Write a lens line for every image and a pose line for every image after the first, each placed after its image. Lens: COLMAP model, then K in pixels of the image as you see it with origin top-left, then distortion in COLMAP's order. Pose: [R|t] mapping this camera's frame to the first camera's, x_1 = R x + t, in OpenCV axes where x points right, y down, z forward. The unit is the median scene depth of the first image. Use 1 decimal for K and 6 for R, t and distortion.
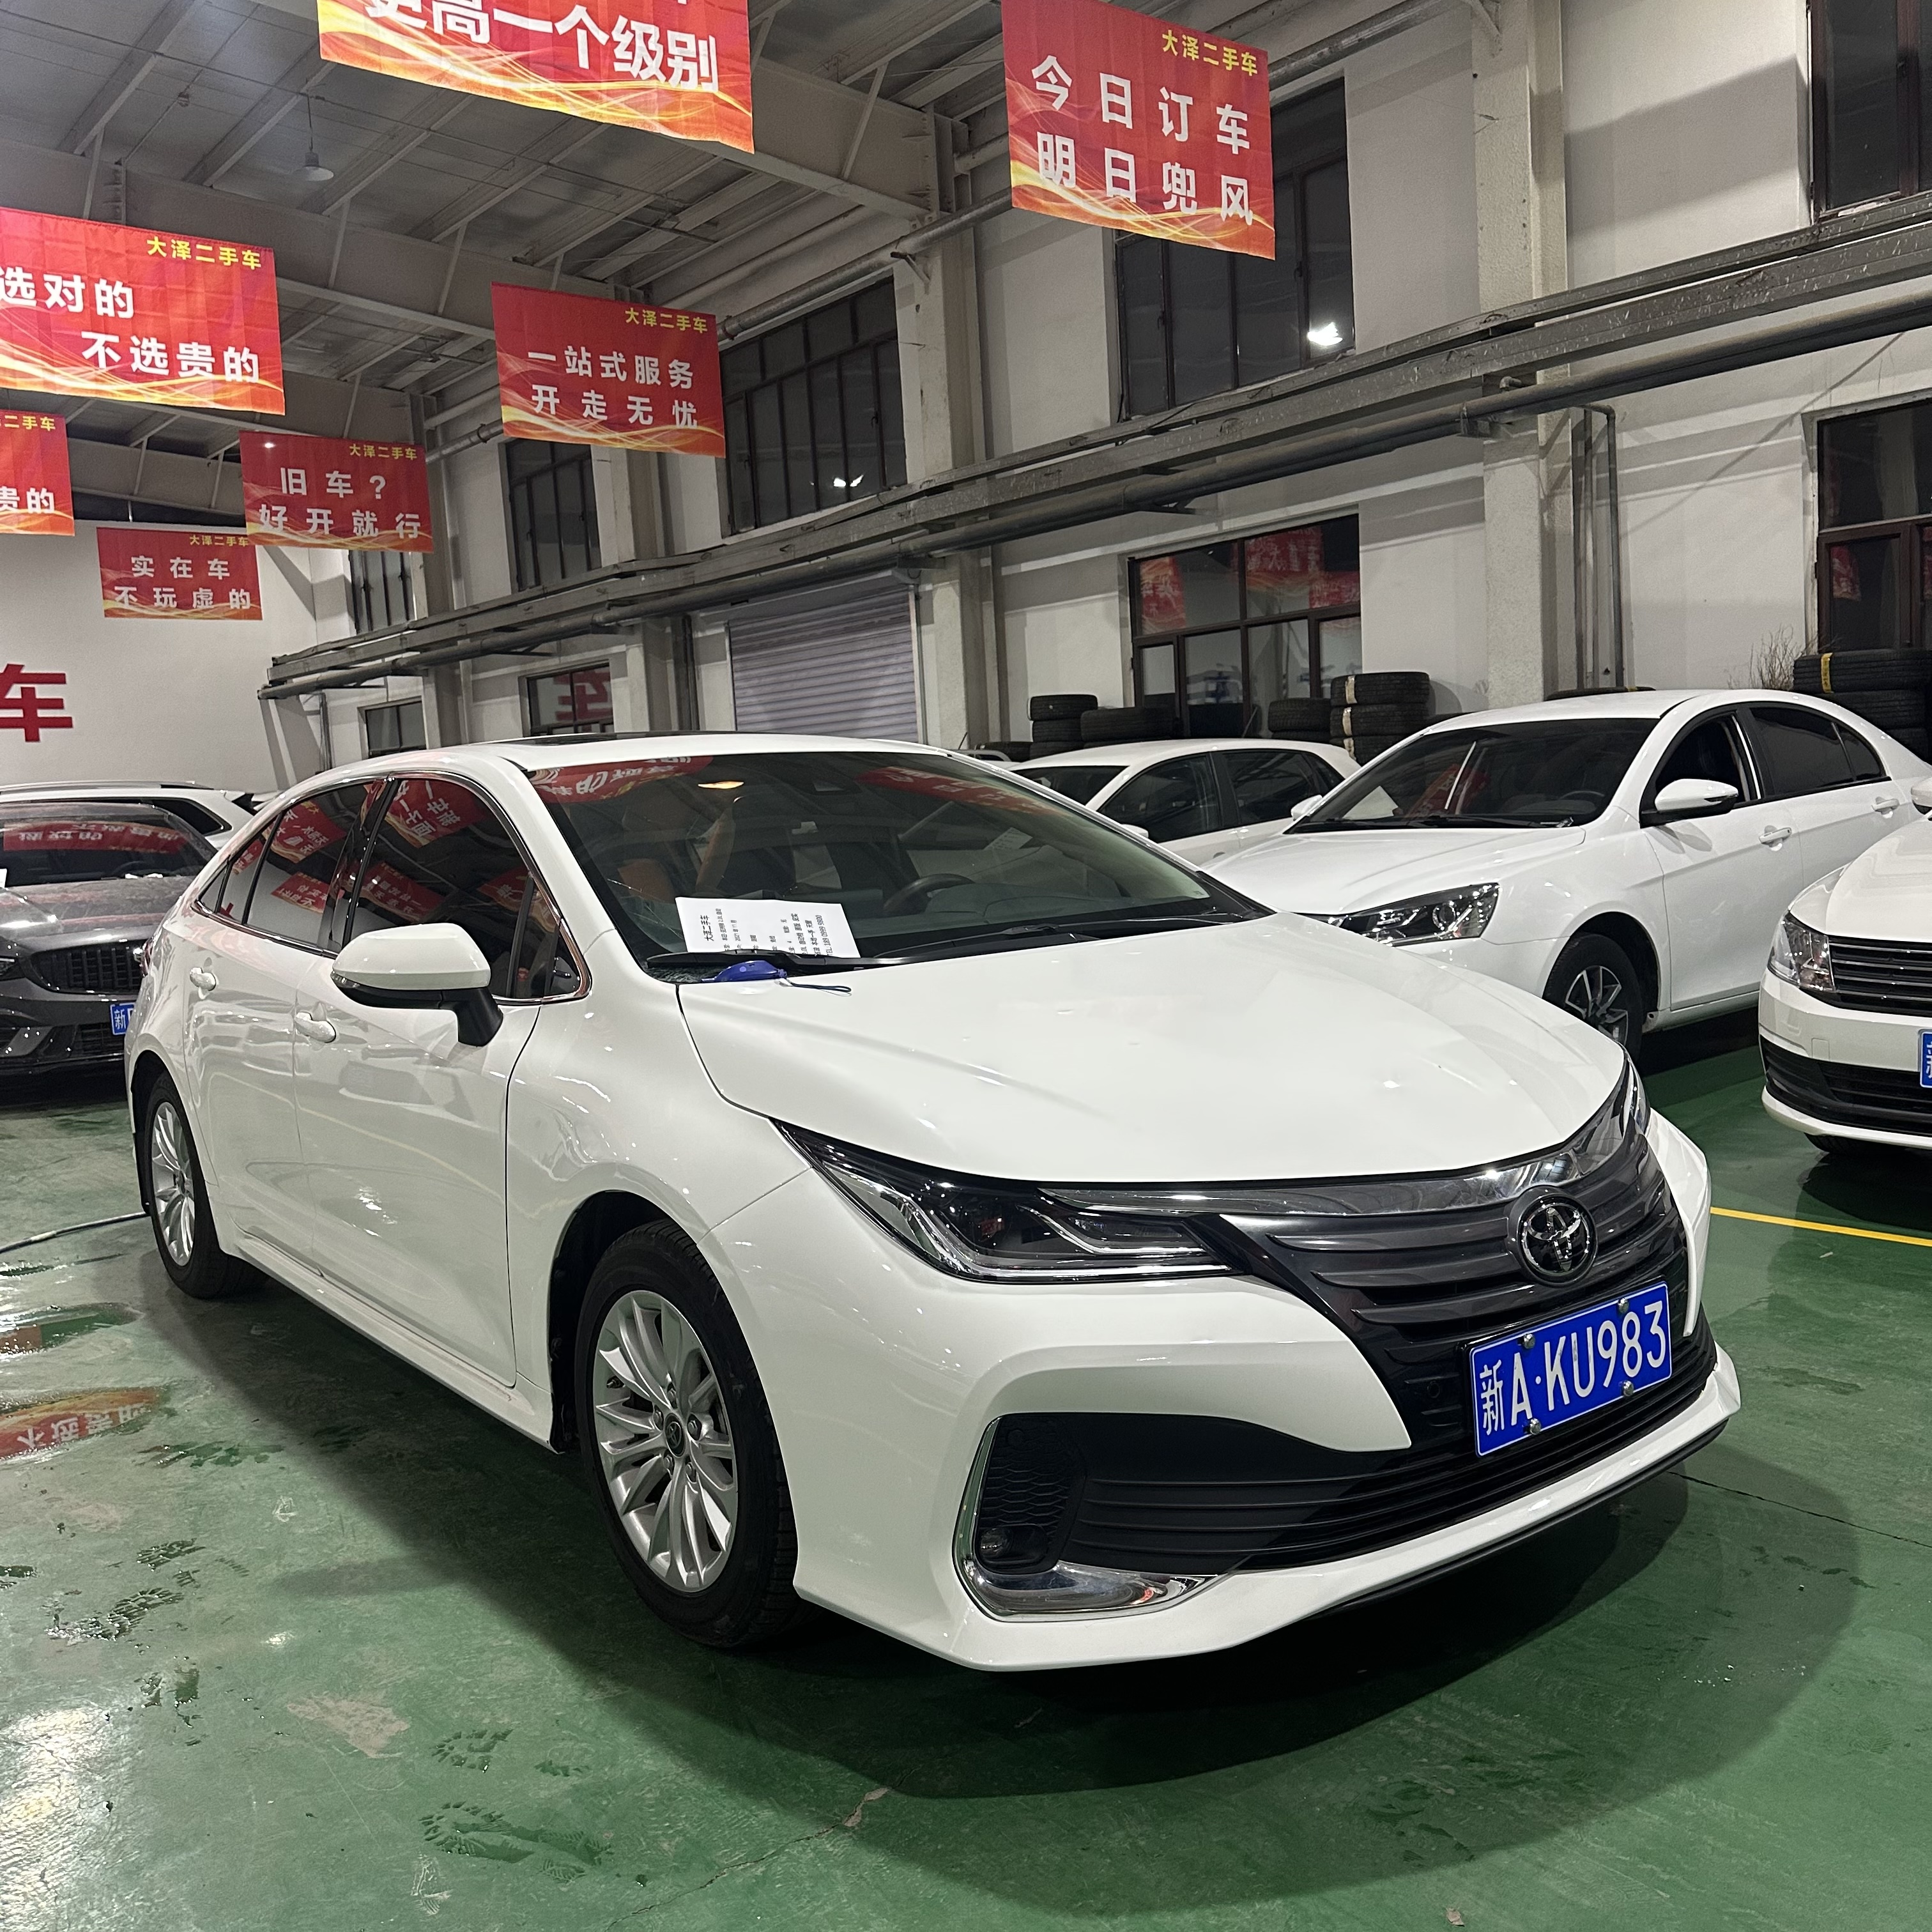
lens RADIAL K [[1852.9, 0, 1048.1], [0, 1852.9, 991.7], [0, 0, 1]] dist [0.107311, -0.190362]
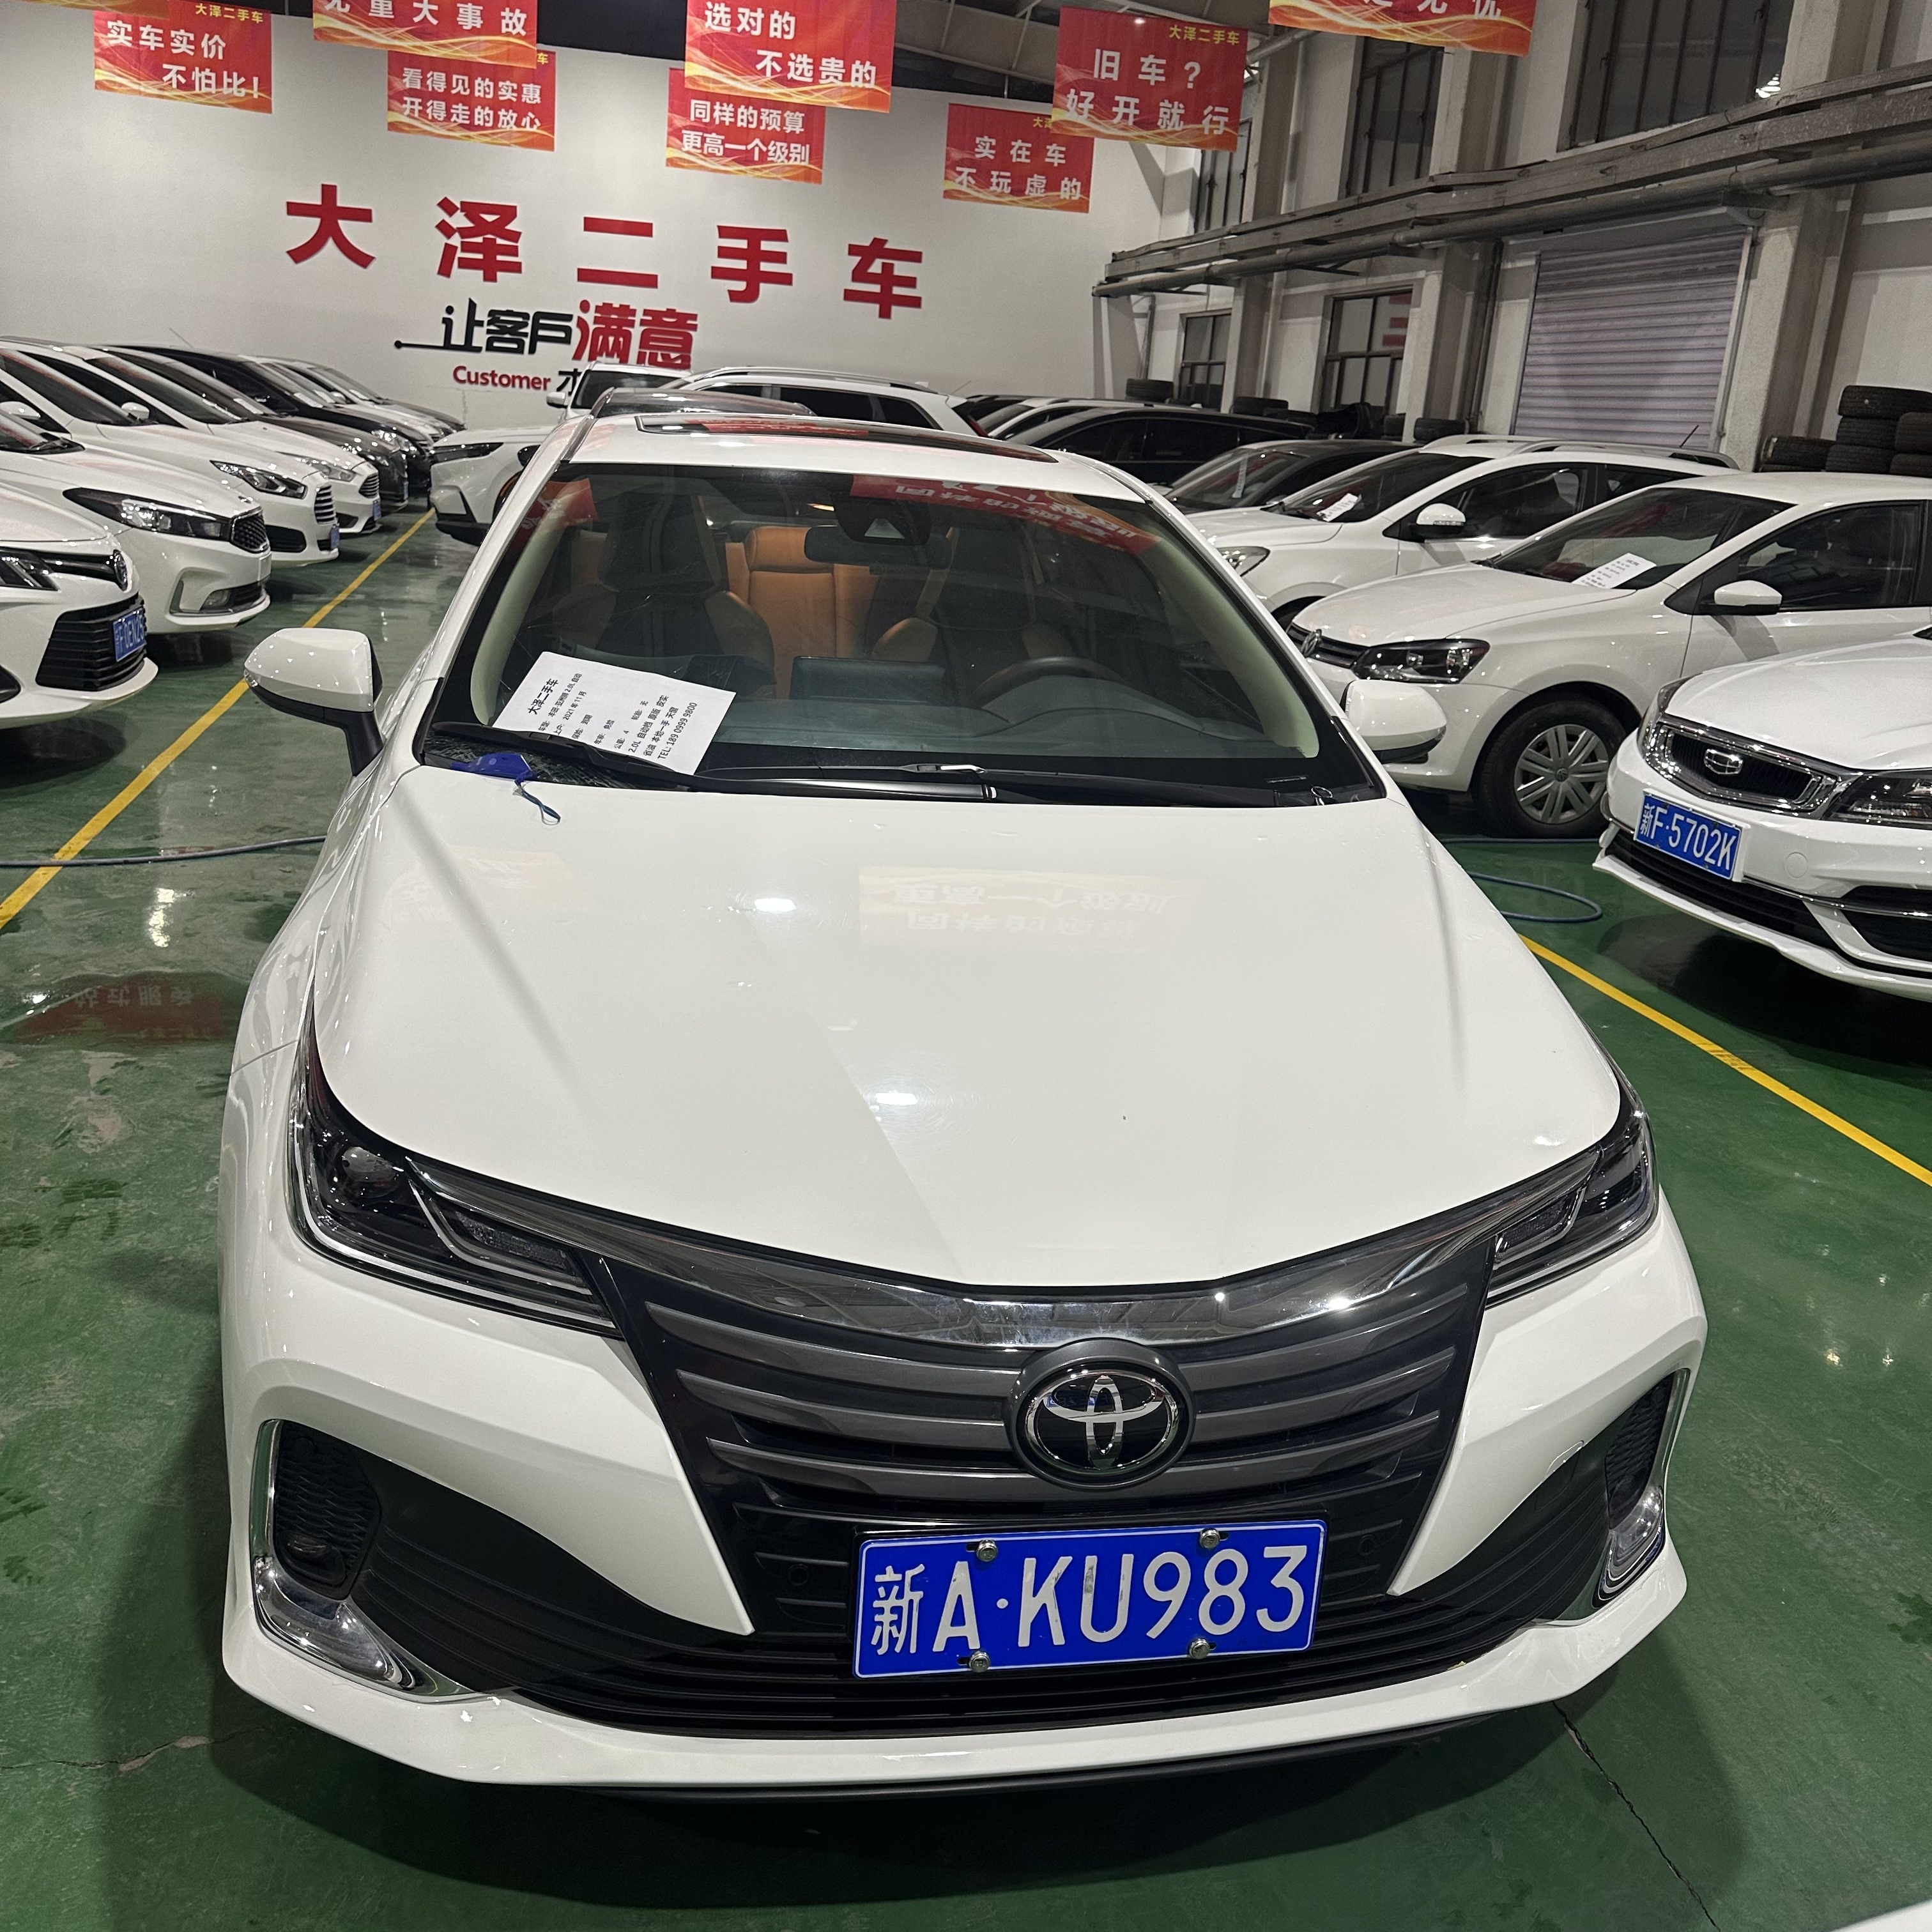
lens RADIAL K [[1852.9, 0, 1048.1], [0, 1852.9, 991.7], [0, 0, 1]] dist [0.107311, -0.190362]
pose [[0.870352, 0.255077, -0.421217, 0.094247], [-0.169294, 0.958238, 0.230475, -0.032288], [0.462415, -0.129285, 0.877187, 0.077861]]
